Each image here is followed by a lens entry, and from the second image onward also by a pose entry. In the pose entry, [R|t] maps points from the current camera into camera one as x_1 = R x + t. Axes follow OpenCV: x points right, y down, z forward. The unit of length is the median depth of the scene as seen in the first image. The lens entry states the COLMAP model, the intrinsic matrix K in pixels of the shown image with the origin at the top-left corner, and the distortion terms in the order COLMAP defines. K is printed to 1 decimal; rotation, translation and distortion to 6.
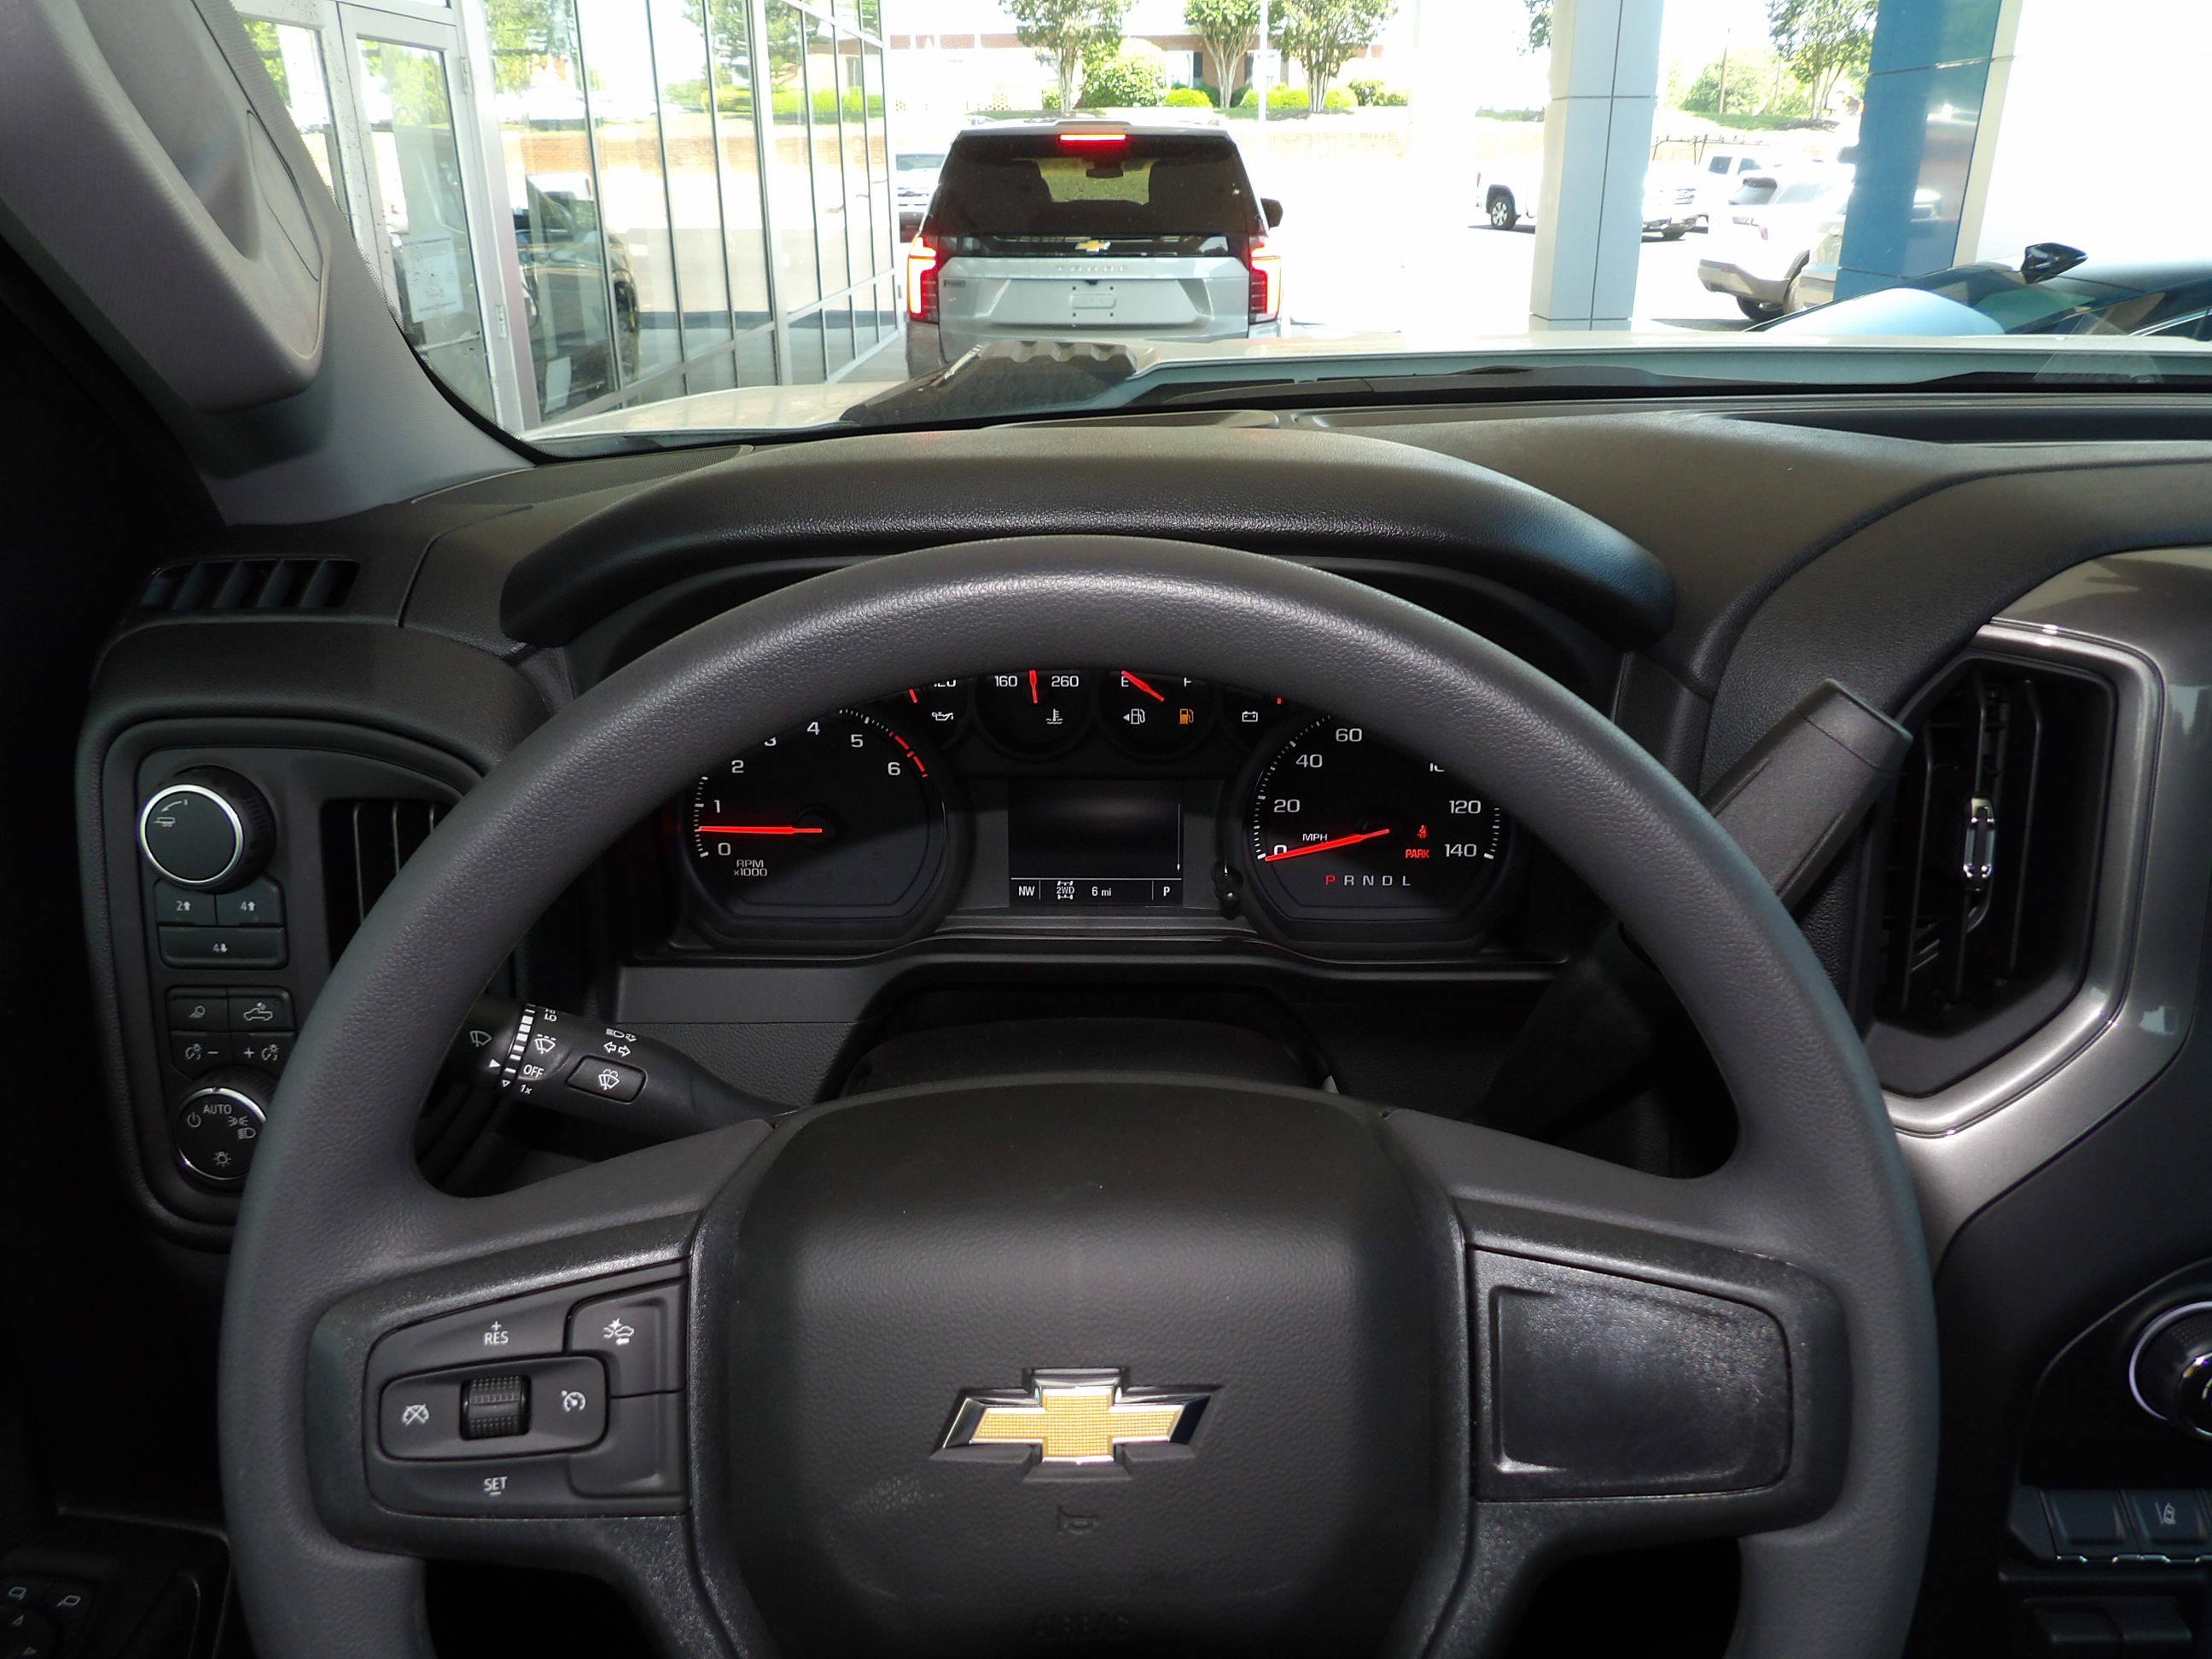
lens RADIAL K [[1564.3, 0, 1121.3], [0, 1564.3, 794.3], [0, 0, 1]] dist [-0.035815, 0.049130]
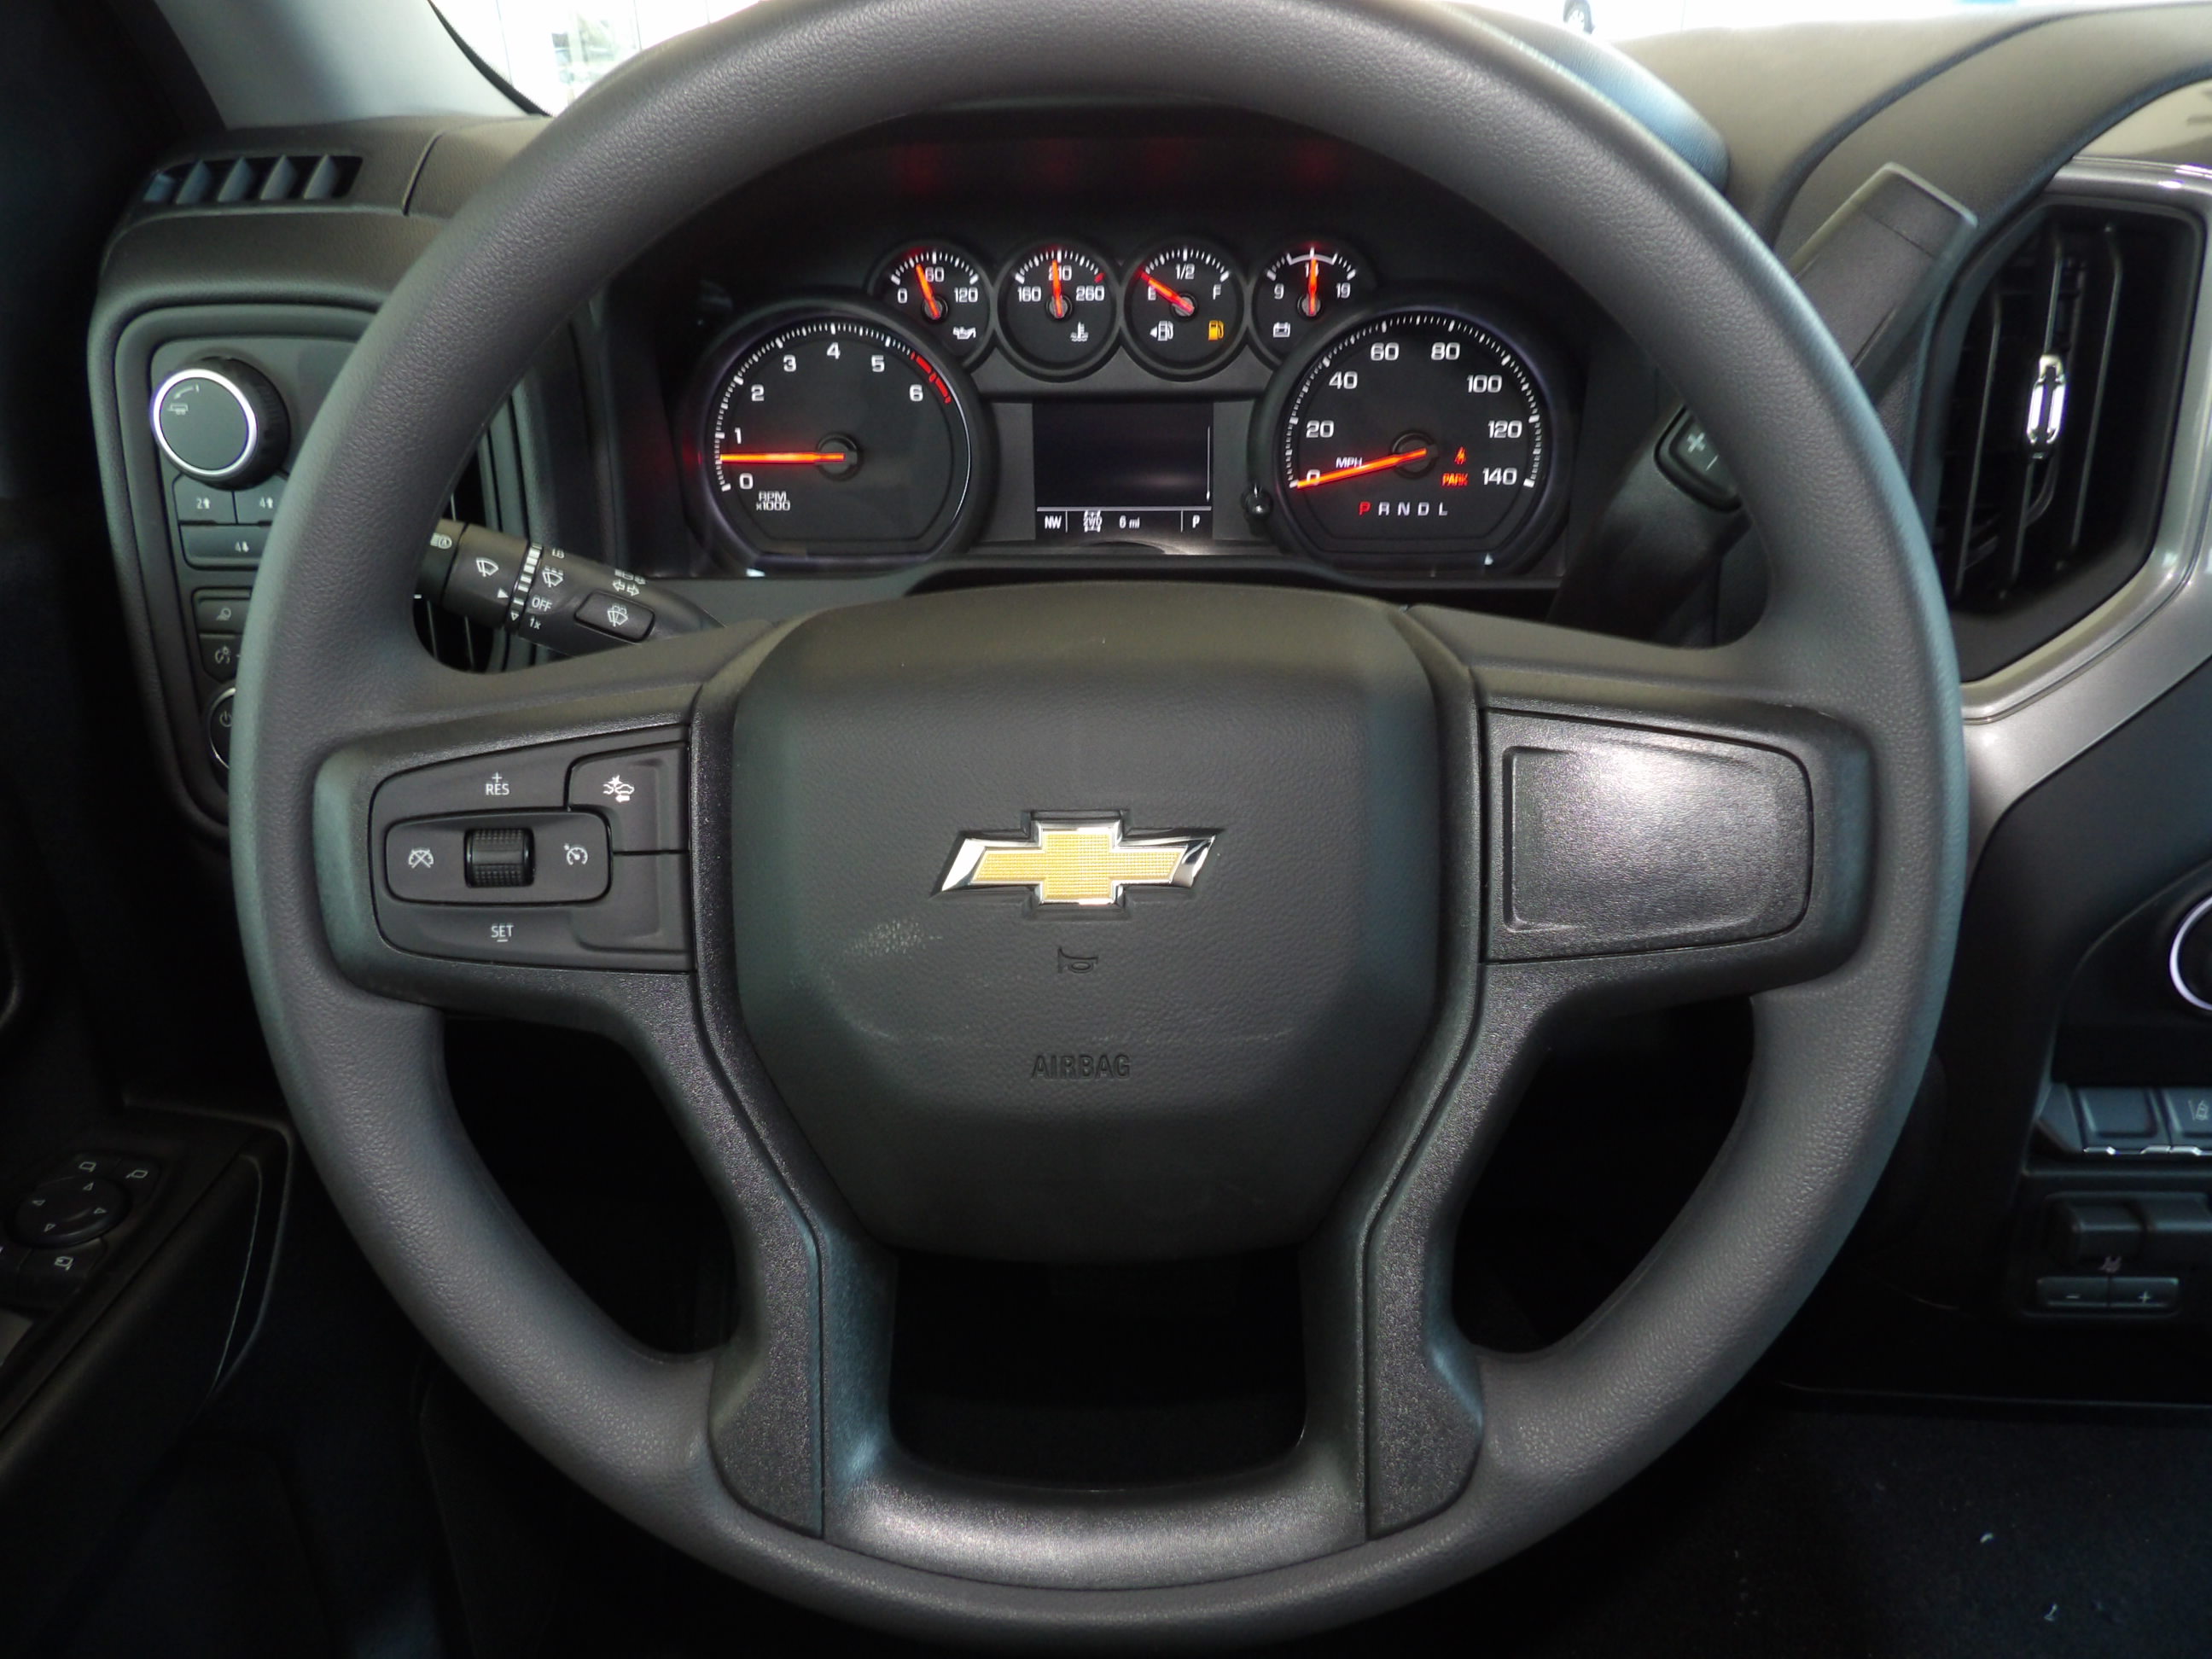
lens RADIAL K [[1570.1, 0, 1123.1], [0, 1570.1, 797.6], [0, 0, 1]] dist [-0.045771, 0.060292]
pose [[0.999319, 0.001140, -0.036879, 0.023861], [0.002293, 0.995672, 0.092904, 0.172268], [0.036825, -0.092925, 0.994992, 0.010864]]
